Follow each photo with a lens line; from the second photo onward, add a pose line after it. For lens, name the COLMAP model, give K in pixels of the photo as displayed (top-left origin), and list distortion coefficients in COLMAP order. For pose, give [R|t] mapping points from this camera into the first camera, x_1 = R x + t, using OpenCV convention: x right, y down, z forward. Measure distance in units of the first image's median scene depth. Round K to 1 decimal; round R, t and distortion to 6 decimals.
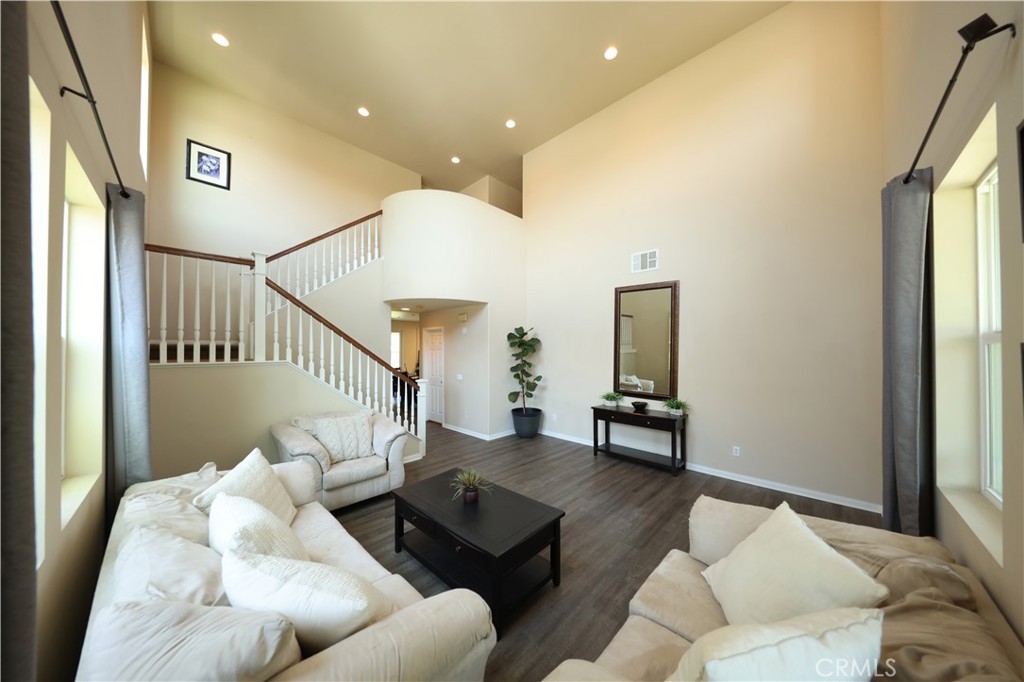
lens RADIAL K [[315.2, 0, 509.3], [0, 315.2, 341.7], [0, 0, 1]] dist [0.004343, -0.003179]
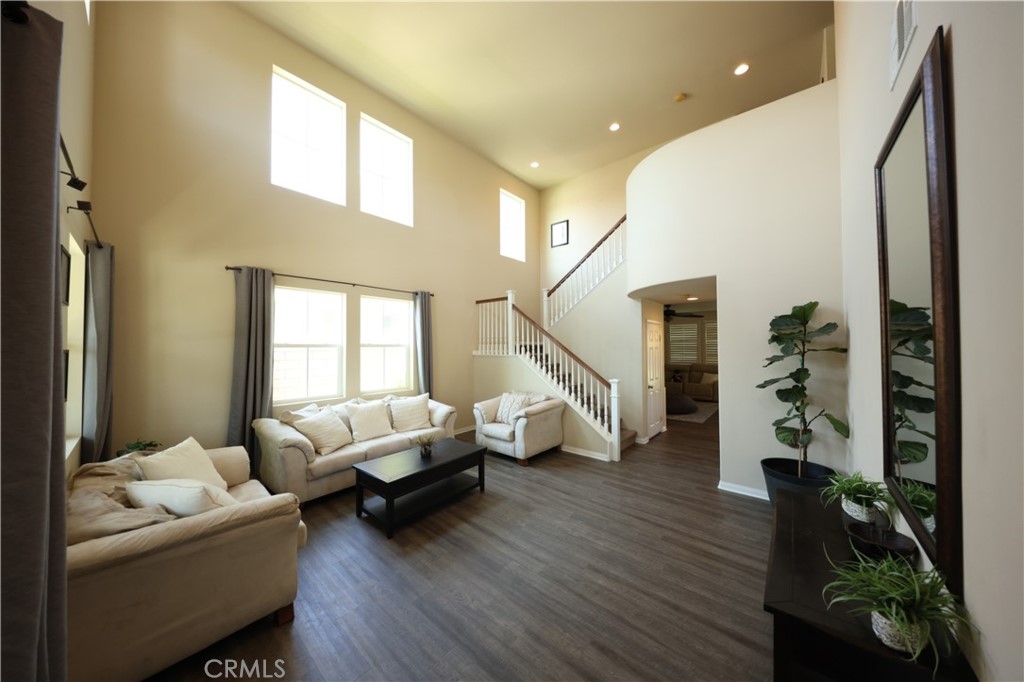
lens RADIAL K [[315.2, 0, 509.3], [0, 315.2, 341.7], [0, 0, 1]] dist [0.004343, -0.003179]
pose [[0.074499, -0.023482, -0.996945, 0.783092], [0.022455, 0.999509, -0.021864, 0.026543], [0.996968, -0.020758, 0.074990, 0.763396]]
